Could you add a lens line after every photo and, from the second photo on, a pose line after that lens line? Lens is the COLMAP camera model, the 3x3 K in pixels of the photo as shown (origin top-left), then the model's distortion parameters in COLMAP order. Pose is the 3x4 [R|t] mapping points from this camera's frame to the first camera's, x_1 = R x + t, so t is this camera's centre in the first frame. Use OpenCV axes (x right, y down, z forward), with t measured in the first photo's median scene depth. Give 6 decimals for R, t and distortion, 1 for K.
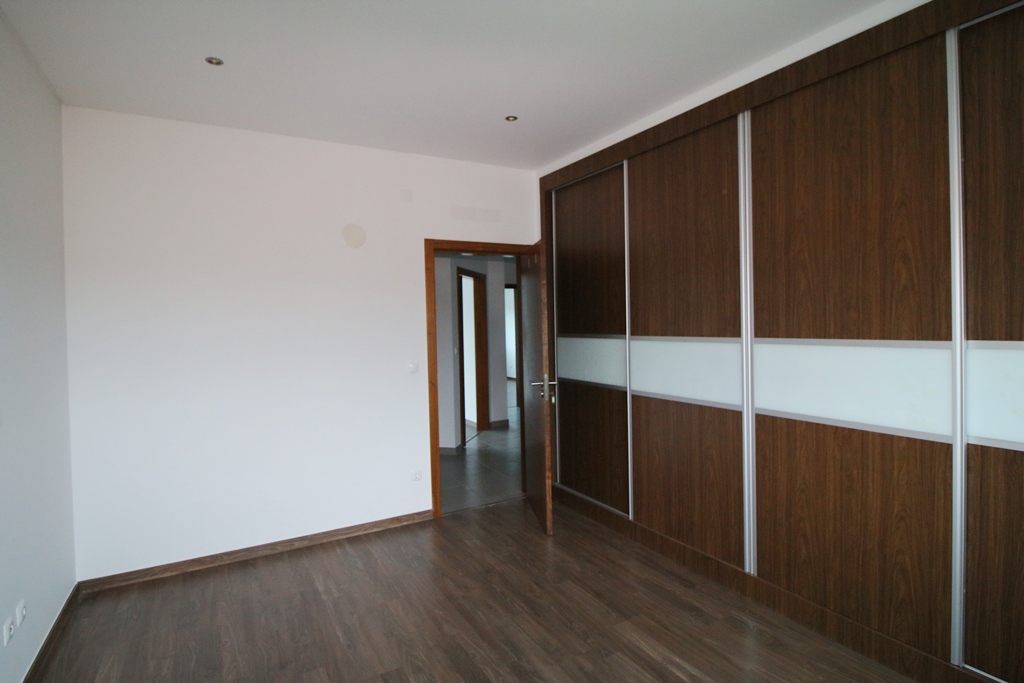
lens RADIAL K [[515.9, 0, 506.6], [0, 515.9, 329.4], [0, 0, 1]] dist [0.001425, -0.017568]
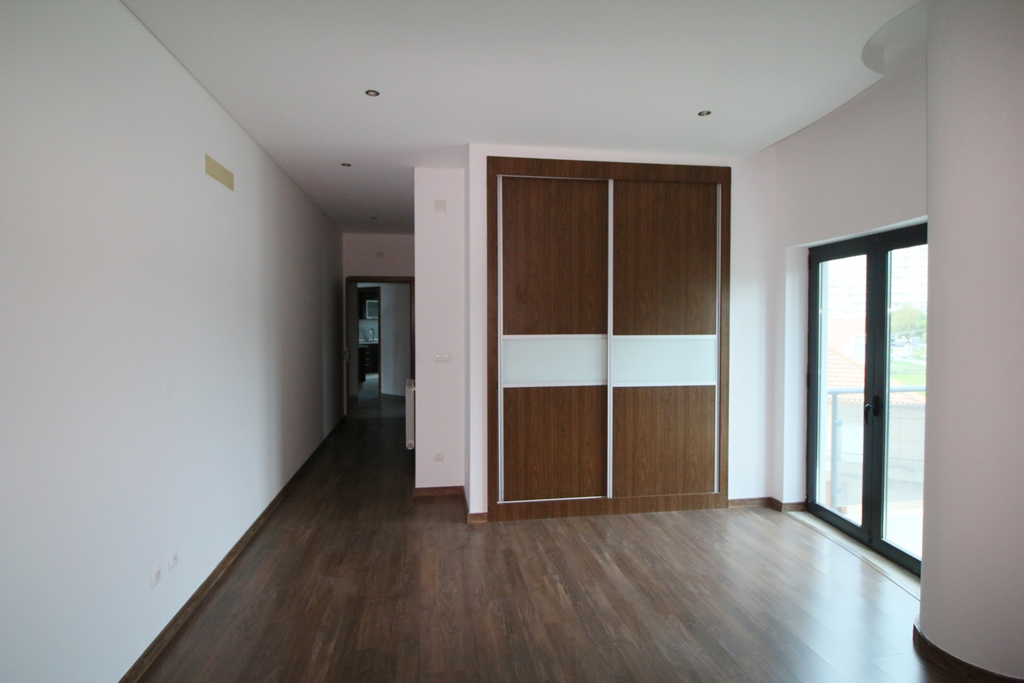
lens RADIAL K [[515.9, 0, 506.6], [0, 515.9, 329.4], [0, 0, 1]] dist [0.001425, -0.017568]
pose [[0.405266, -0.015491, 0.914067, -0.884266], [0.015121, 0.999833, 0.010240, -0.016484], [-0.914074, 0.009672, 0.405433, 0.748250]]
